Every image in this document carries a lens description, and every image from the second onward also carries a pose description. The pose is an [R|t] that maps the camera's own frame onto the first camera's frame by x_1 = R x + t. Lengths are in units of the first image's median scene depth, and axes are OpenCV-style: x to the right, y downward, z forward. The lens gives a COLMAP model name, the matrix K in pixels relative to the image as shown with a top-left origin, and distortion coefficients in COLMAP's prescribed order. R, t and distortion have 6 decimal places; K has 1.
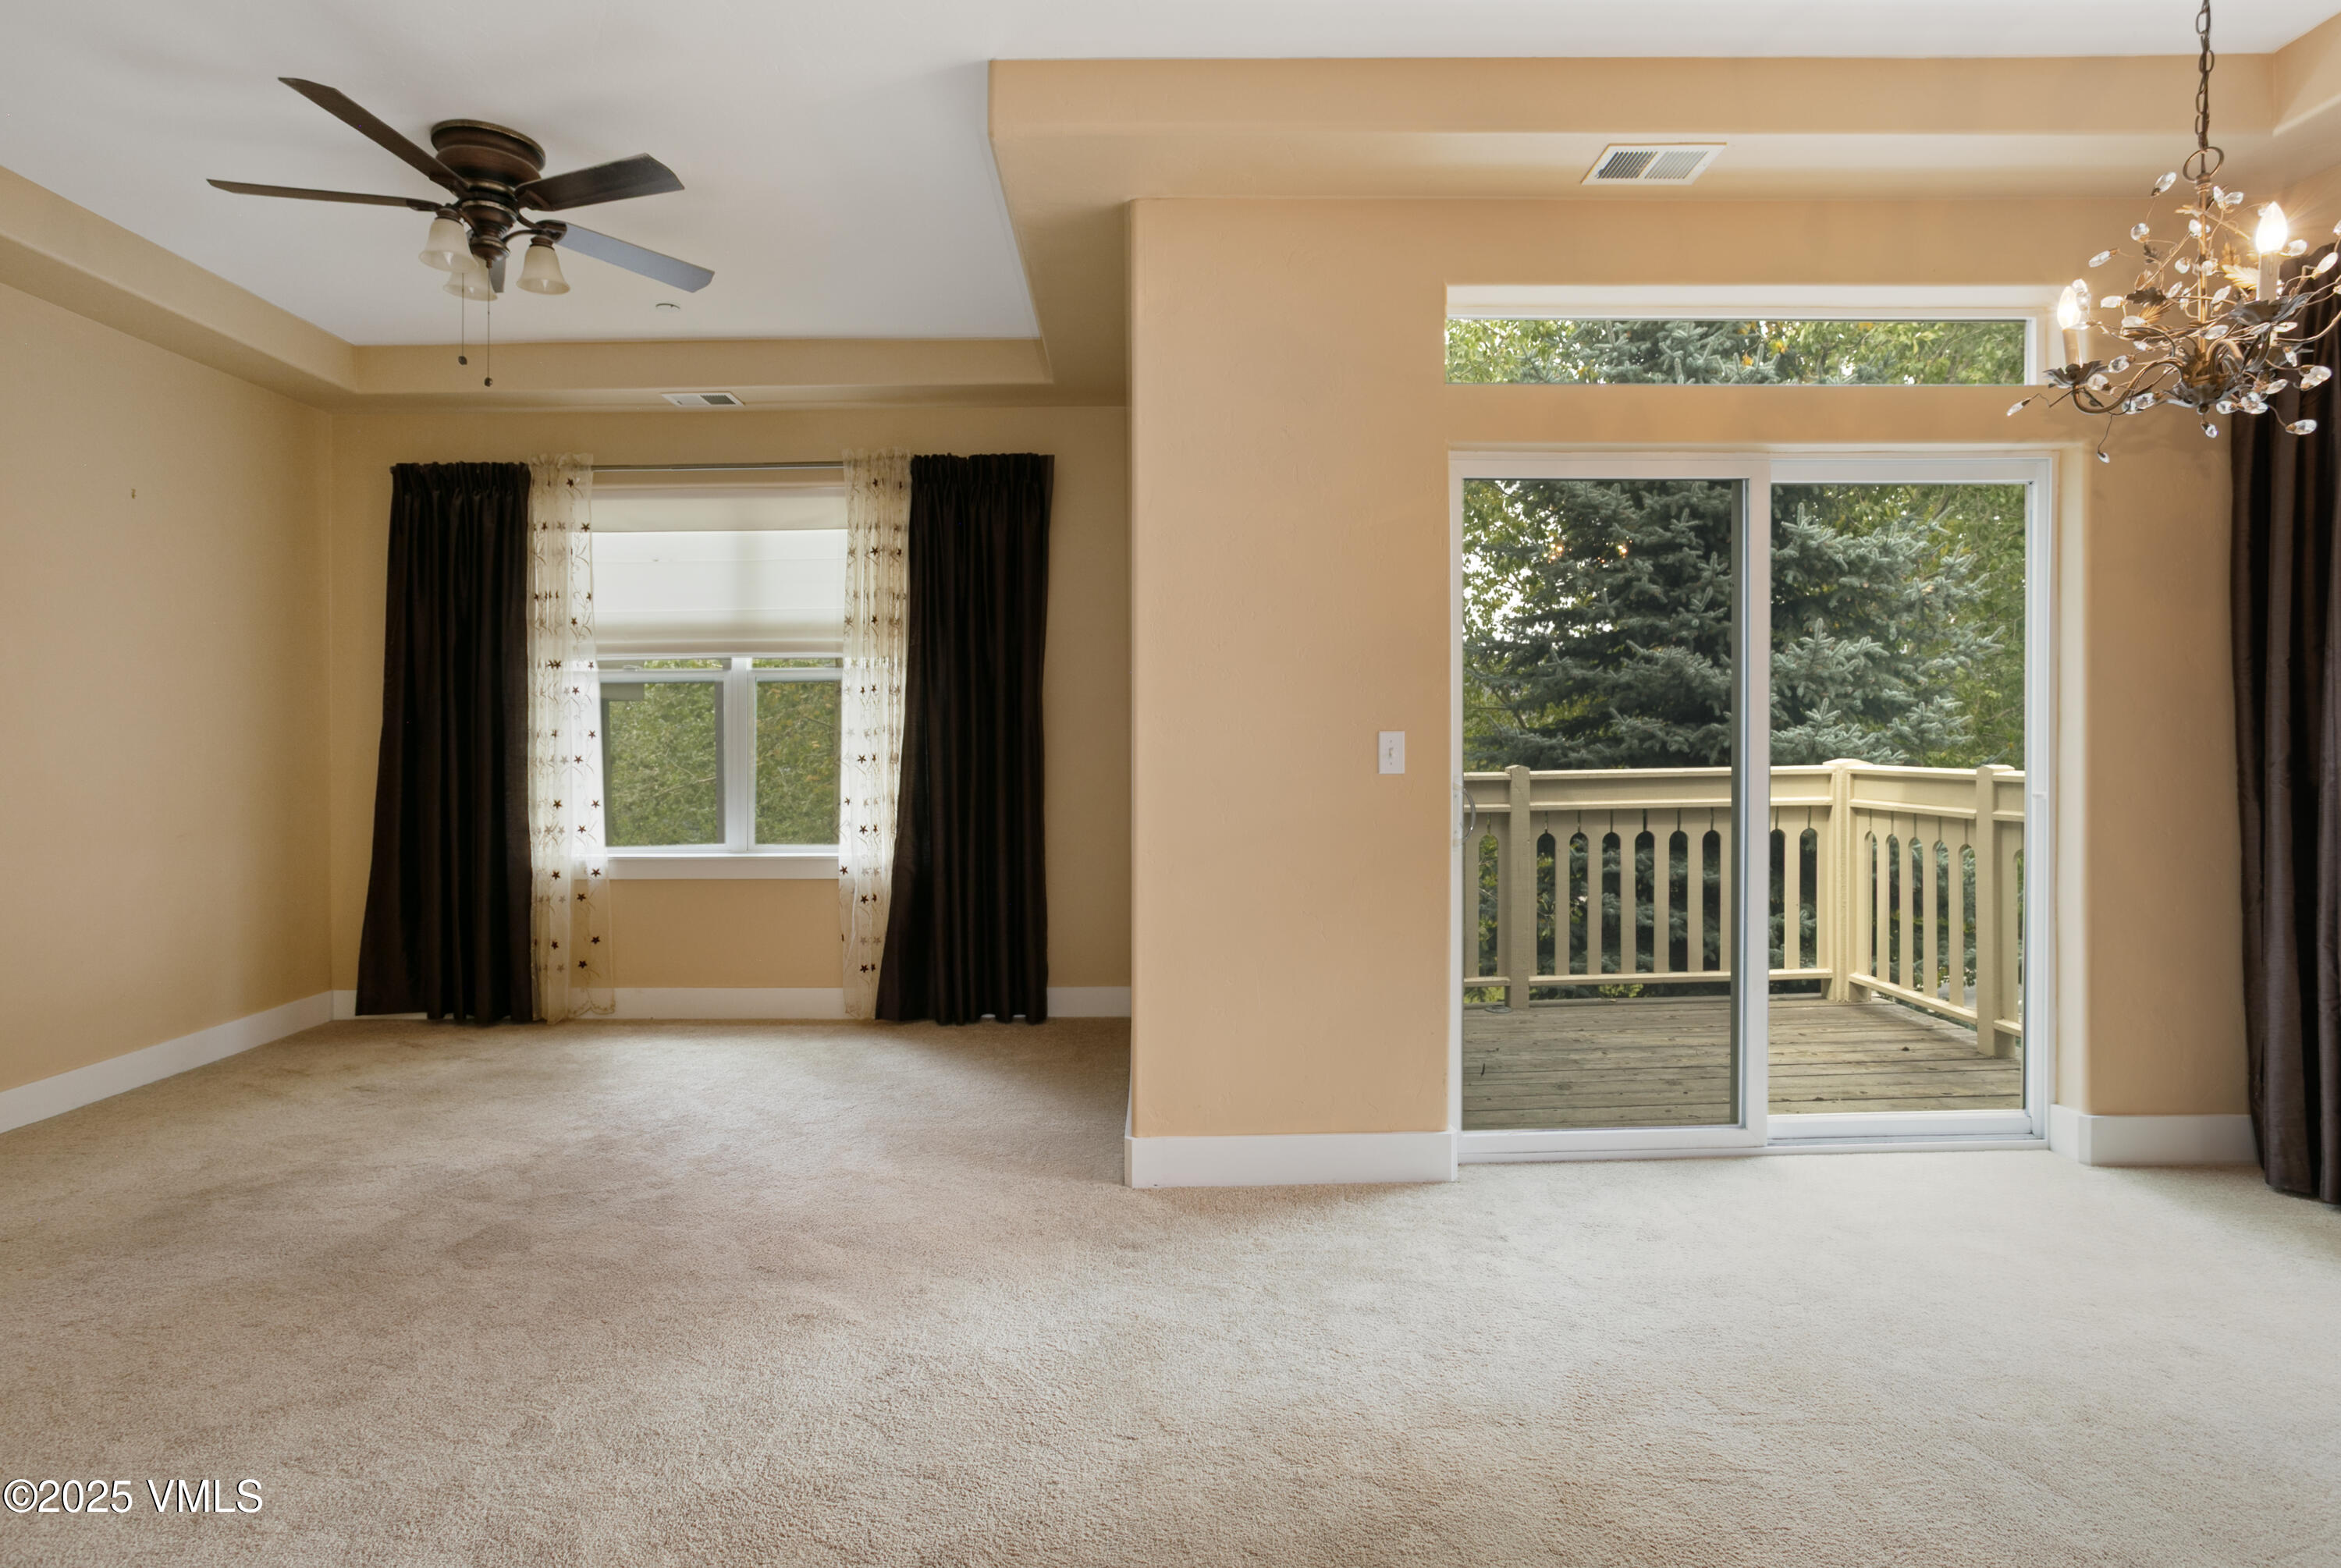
lens RADIAL K [[1148.1, 0, 1186.5], [0, 1148.1, 739.0], [0, 0, 1]] dist [0.003481, -0.000183]
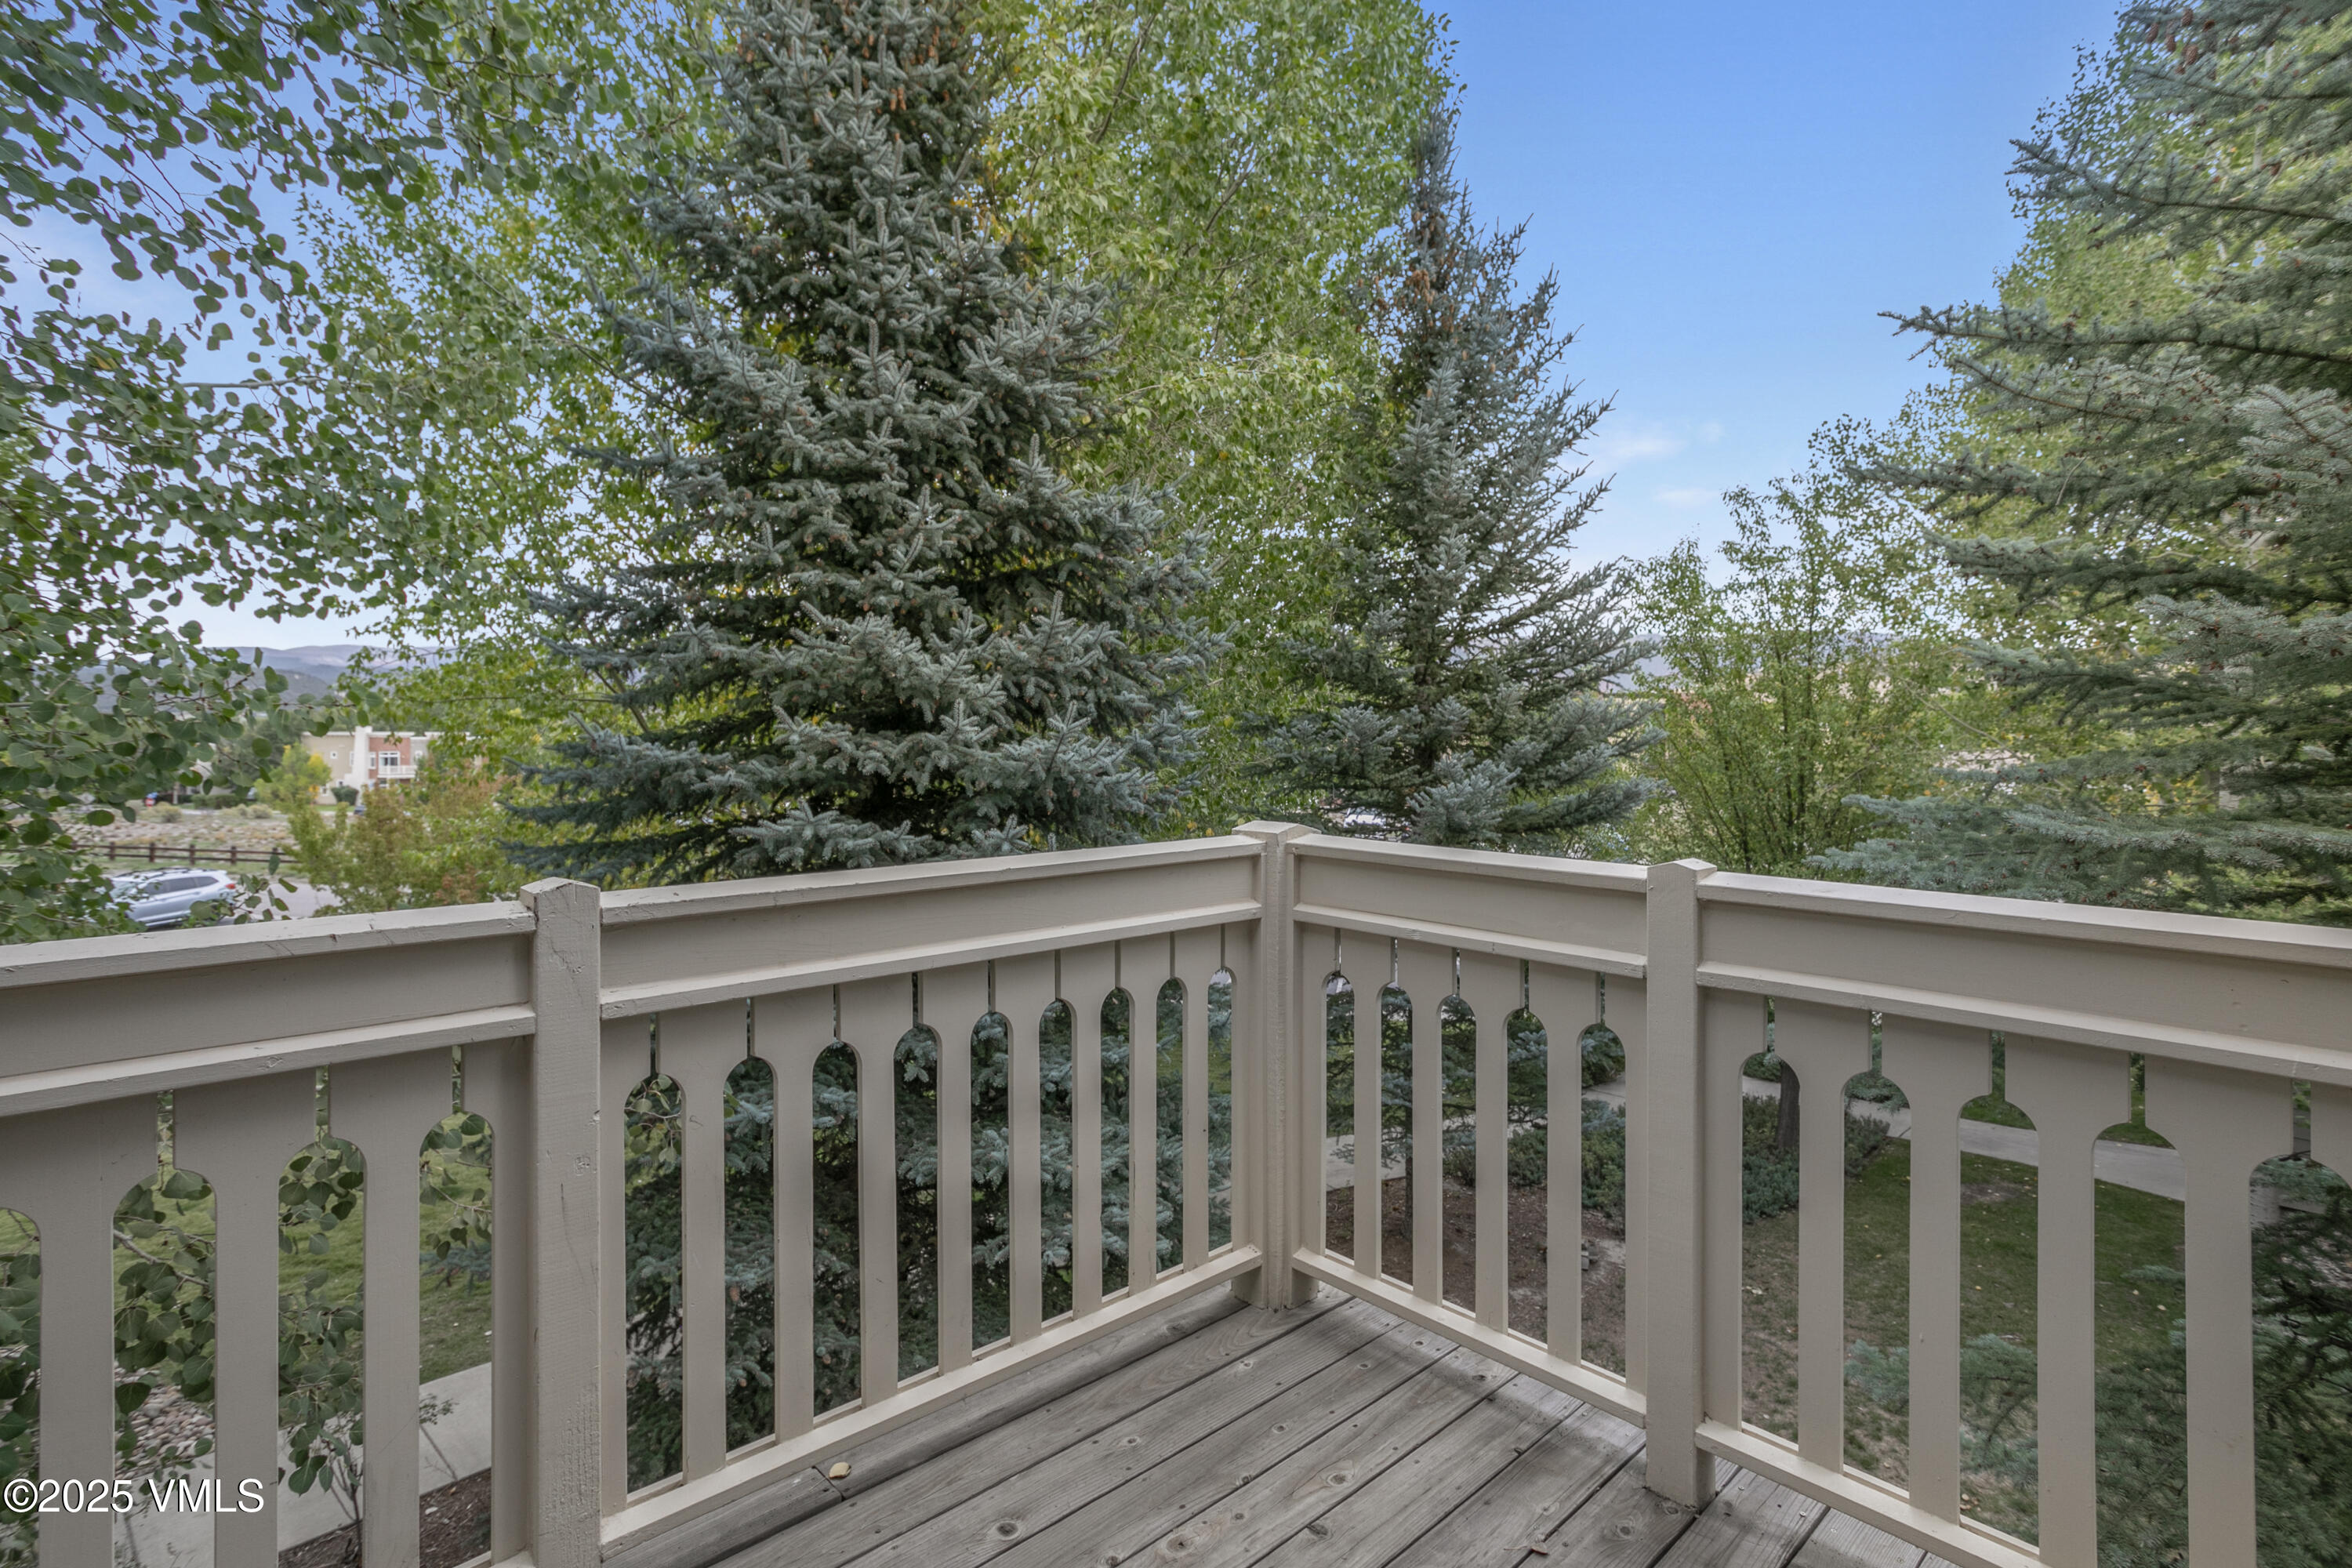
lens RADIAL K [[1153.7, 0, 1158.7], [0, 1153.7, 722.5], [0, 0, 1]] dist [0.003481, -0.000183]
pose [[0.765174, 0.017215, 0.643593, 0.119396], [-0.010322, 0.999842, -0.014471, -0.010619], [-0.643741, 0.004430, 0.765231, 0.371986]]
